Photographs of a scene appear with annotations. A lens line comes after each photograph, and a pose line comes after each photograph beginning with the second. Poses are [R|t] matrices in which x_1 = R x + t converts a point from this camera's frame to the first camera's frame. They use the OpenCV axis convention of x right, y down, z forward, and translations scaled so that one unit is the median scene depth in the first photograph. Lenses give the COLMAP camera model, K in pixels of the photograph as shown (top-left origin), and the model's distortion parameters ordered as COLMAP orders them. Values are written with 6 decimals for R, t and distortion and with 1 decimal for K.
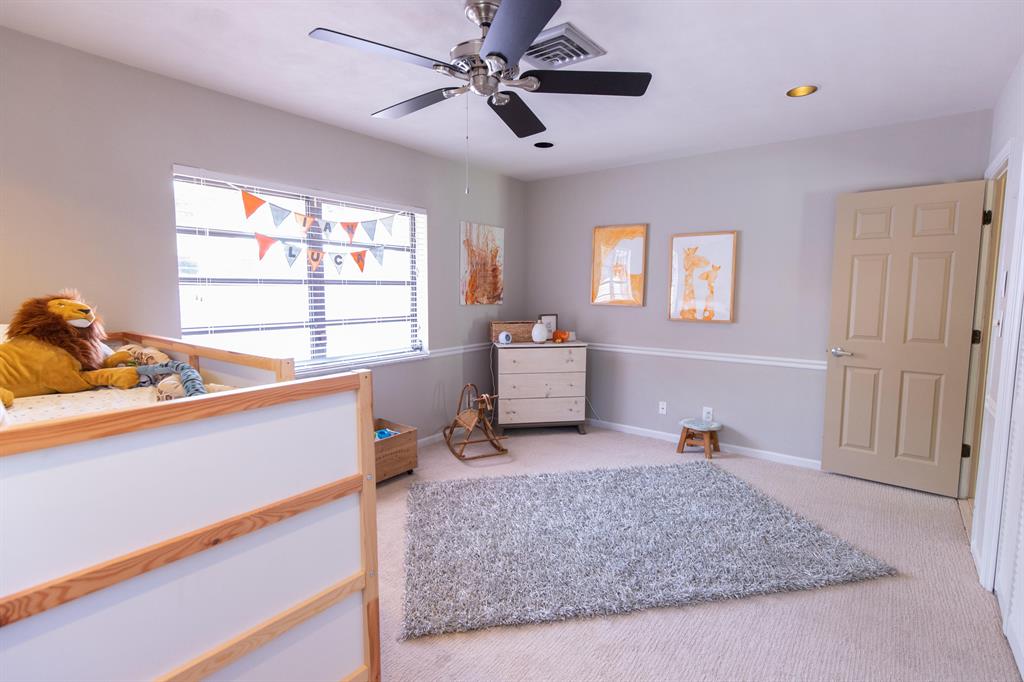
lens RADIAL K [[499.2, 0, 512.0], [0, 499.2, 341.0], [0, 0, 1]] dist [0.000934, -0.000019]
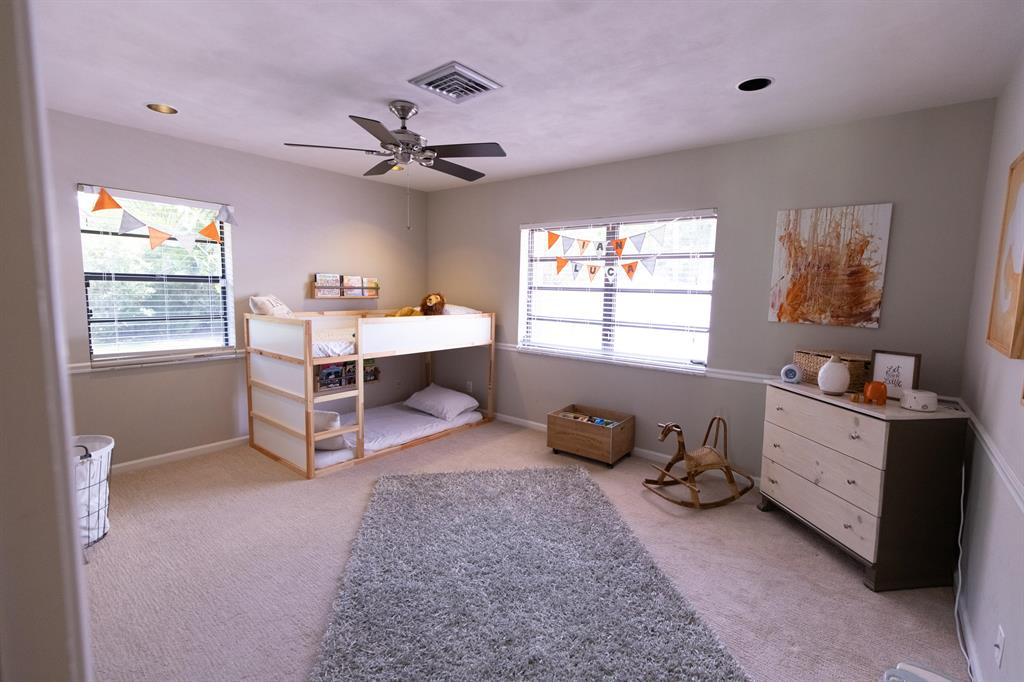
lens RADIAL K [[453.6, 0, 512.0], [0, 453.6, 341.0], [0, 0, 1]] dist [-0.000153, 0.000004]
pose [[-0.039736, 0.104275, -0.993754, 0.752022], [-0.133505, 0.985069, 0.108702, -0.081224], [0.990251, 0.136991, -0.025221, 0.783480]]
